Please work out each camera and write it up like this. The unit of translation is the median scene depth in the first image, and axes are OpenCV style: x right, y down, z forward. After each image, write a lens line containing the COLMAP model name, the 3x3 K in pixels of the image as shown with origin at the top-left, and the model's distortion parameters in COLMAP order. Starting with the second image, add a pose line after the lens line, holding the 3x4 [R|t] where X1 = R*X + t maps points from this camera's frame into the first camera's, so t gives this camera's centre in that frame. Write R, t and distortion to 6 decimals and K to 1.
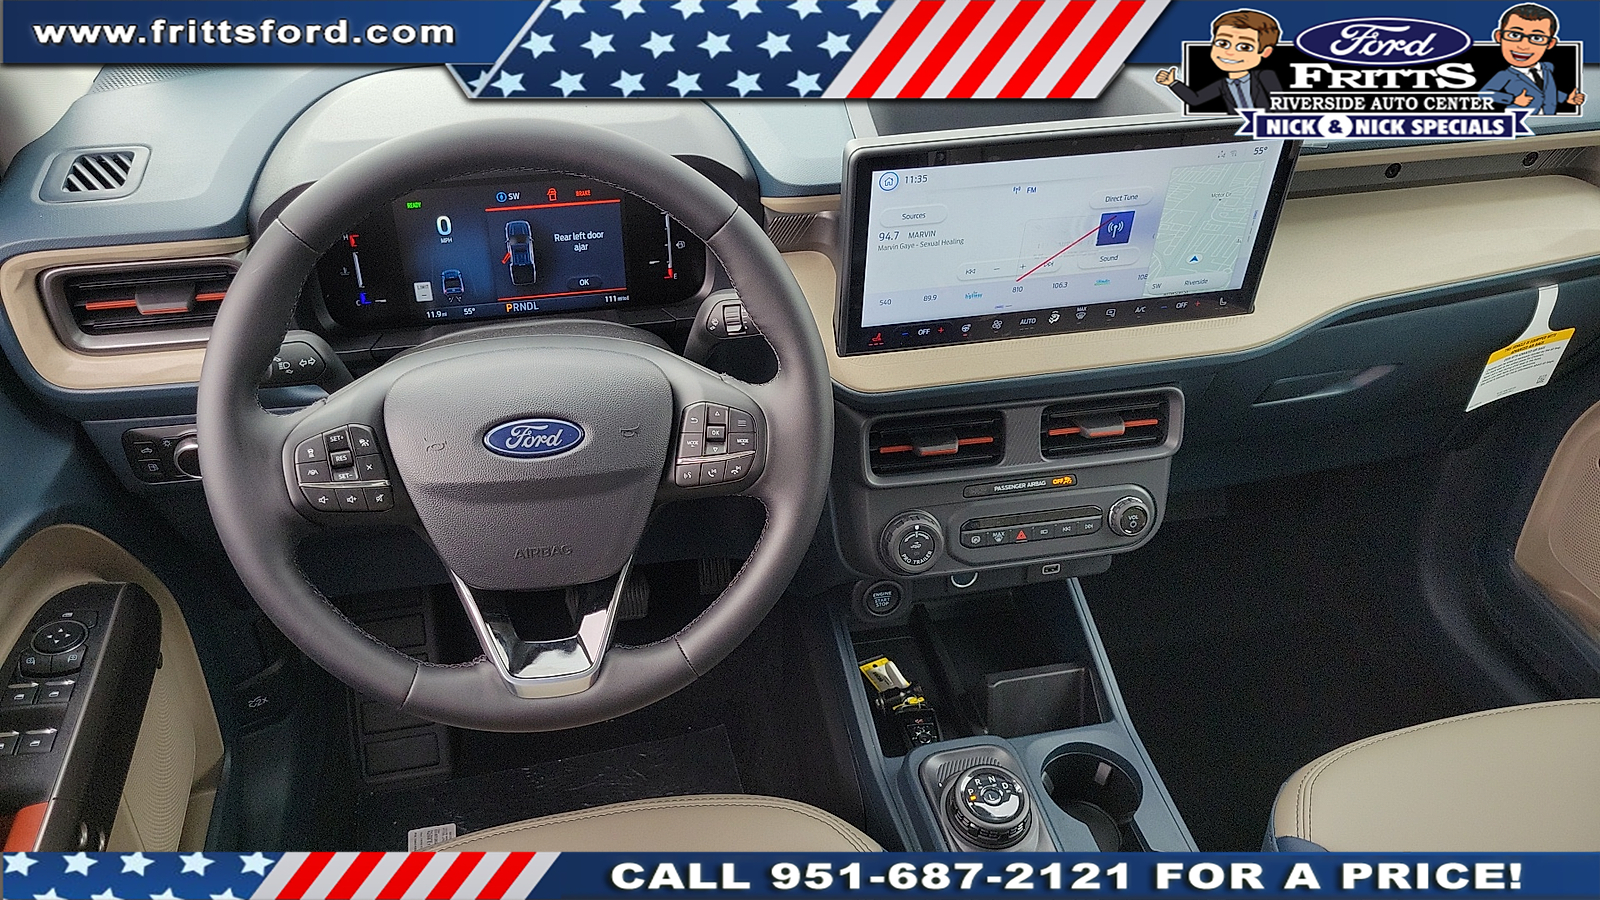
lens RADIAL K [[1248.7, 0, 798.1], [0, 1248.7, 465.0], [0, 0, 1]] dist [0.038136, -0.005254]
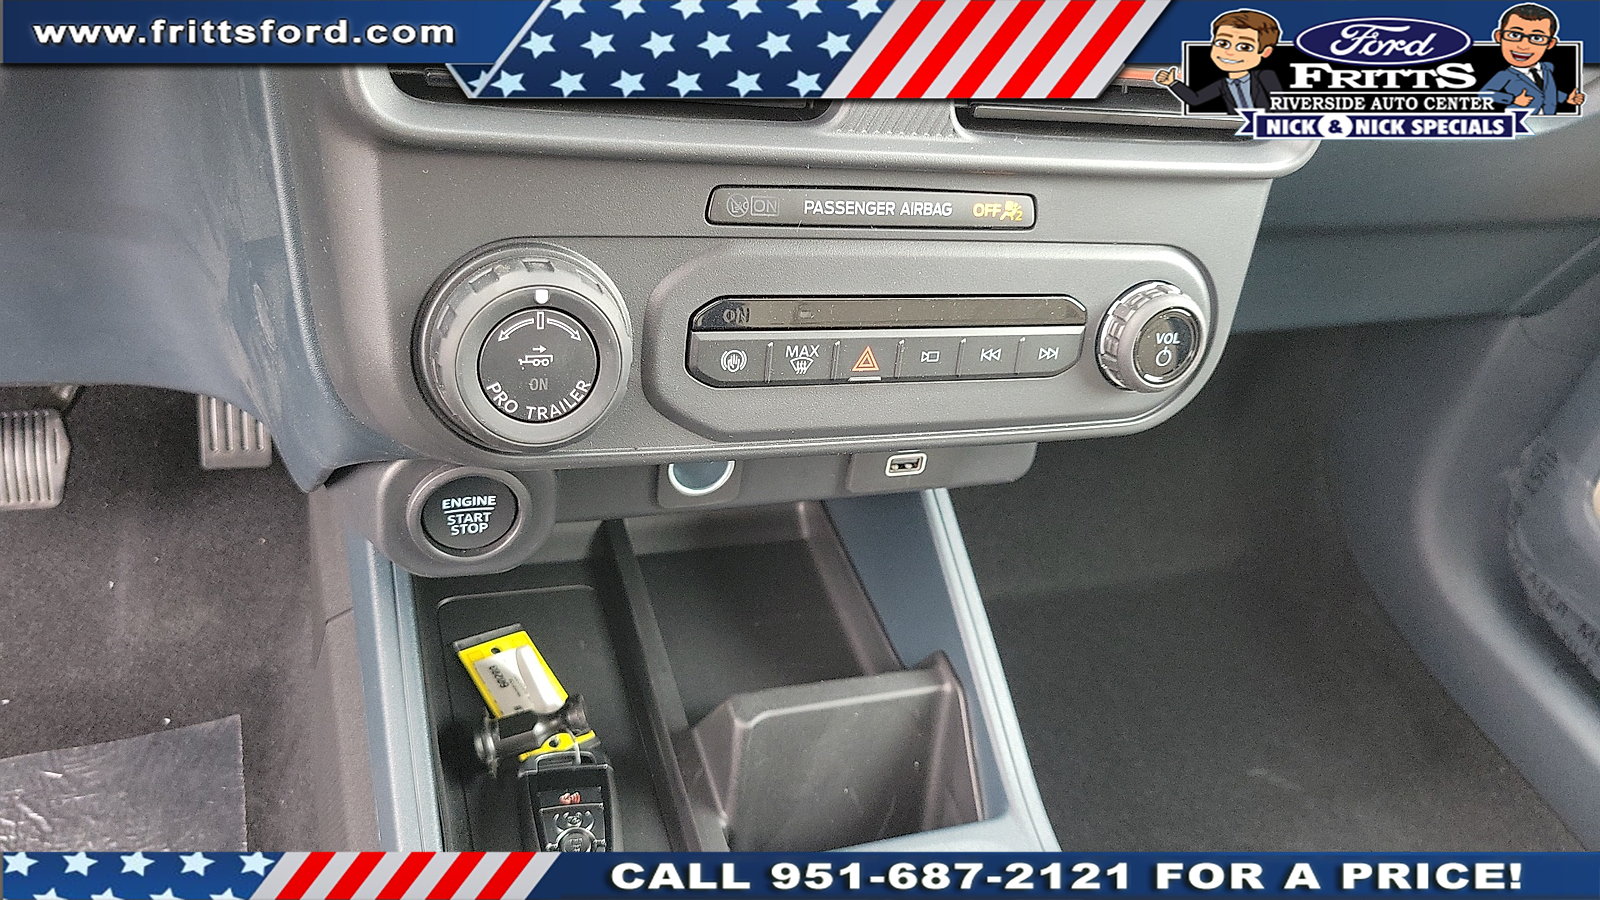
lens RADIAL K [[1248.7, 0, 798.1], [0, 1248.7, 465.0], [0, 0, 1]] dist [0.038136, -0.005254]
pose [[0.980150, 0.067226, 0.186512, 0.087184], [-0.083687, 0.993127, 0.081828, 0.051628], [-0.179729, -0.095812, 0.979039, 0.590674]]
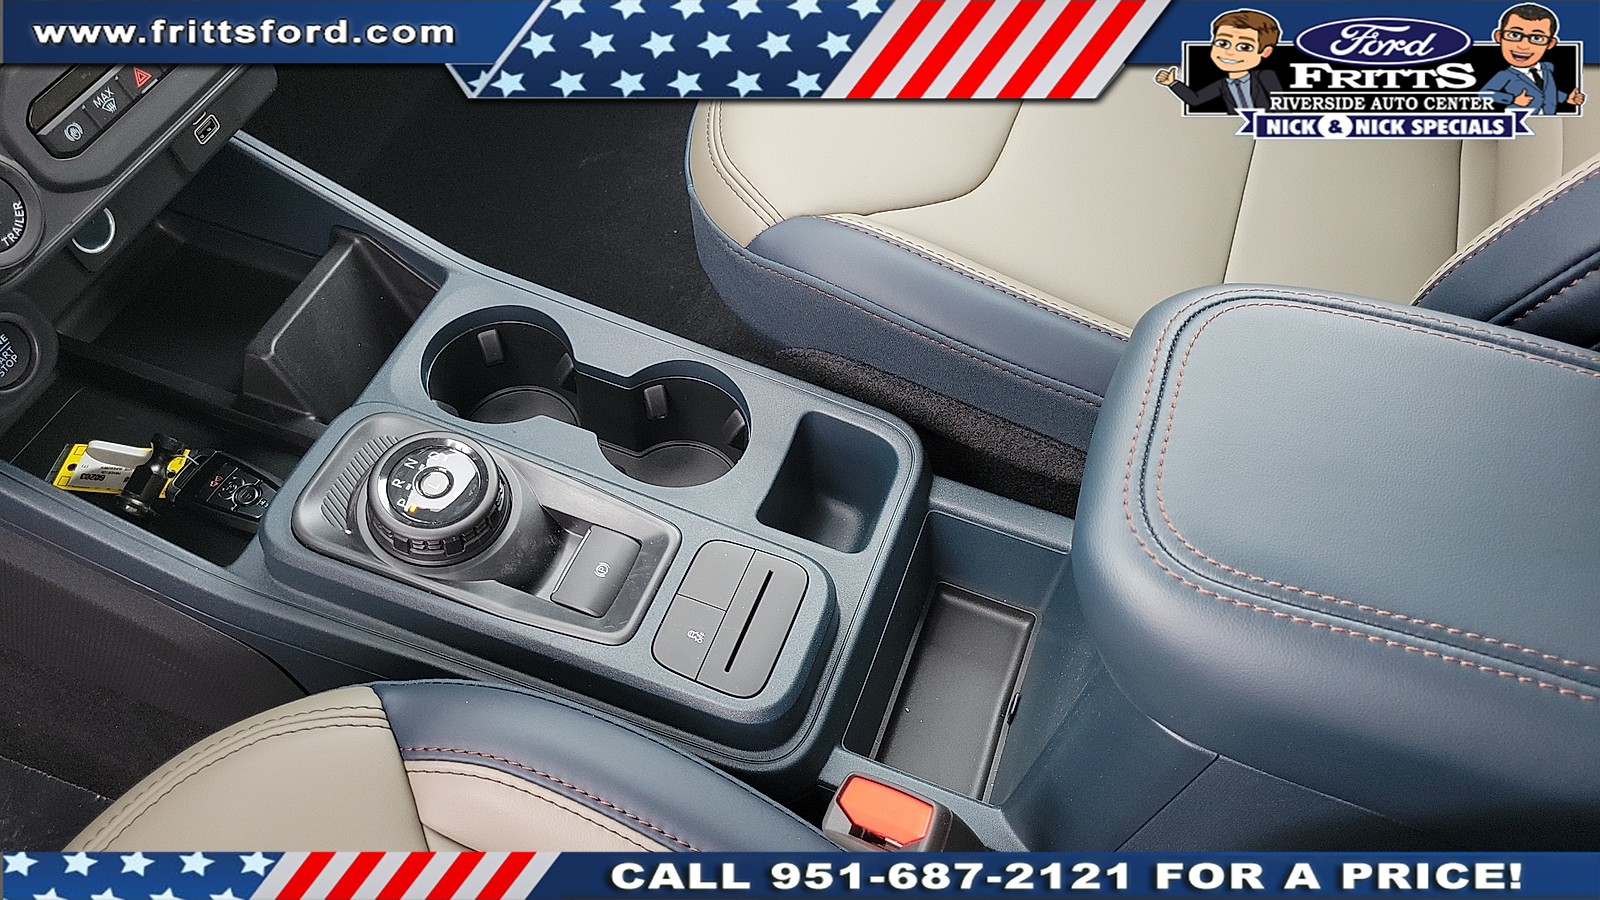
lens RADIAL K [[1248.7, 0, 798.1], [0, 1248.7, 465.0], [0, 0, 1]] dist [0.038136, -0.005254]
pose [[0.569551, -0.690915, 0.445250, -0.006438], [0.491679, 0.720474, 0.489049, 0.044571], [-0.658682, -0.059619, 0.750055, 0.380791]]
